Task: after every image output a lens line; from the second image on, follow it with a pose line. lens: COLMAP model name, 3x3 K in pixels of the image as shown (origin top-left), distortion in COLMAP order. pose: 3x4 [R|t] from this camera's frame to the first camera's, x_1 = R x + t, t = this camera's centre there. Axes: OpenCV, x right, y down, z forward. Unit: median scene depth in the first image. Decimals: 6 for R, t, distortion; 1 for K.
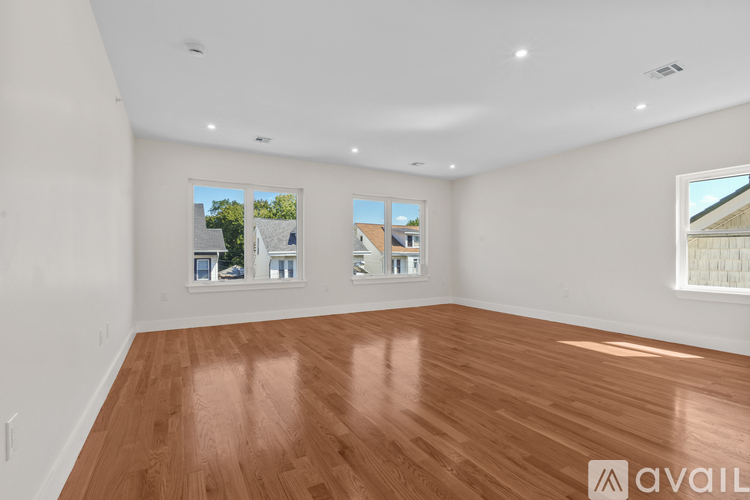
lens RADIAL K [[345.0, 0, 373.0], [0, 345.0, 255.4], [0, 0, 1]] dist [-0.002185, -0.000298]
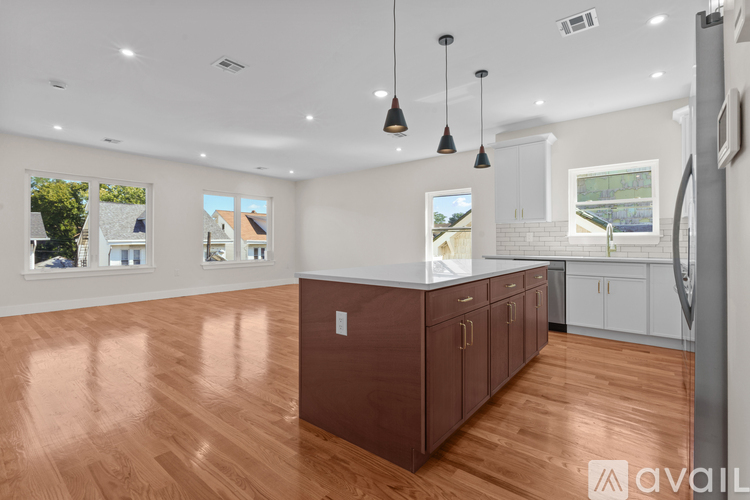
lens RADIAL K [[355.1, 0, 375.0], [0, 355.1, 240.2], [0, 0, 1]] dist [-0.005528, -0.000831]
pose [[0.936374, 0.001928, 0.350997, 0.057540], [0.001847, 0.999944, -0.010422, 0.001749], [-0.350998, 0.010408, 0.936318, -0.270942]]
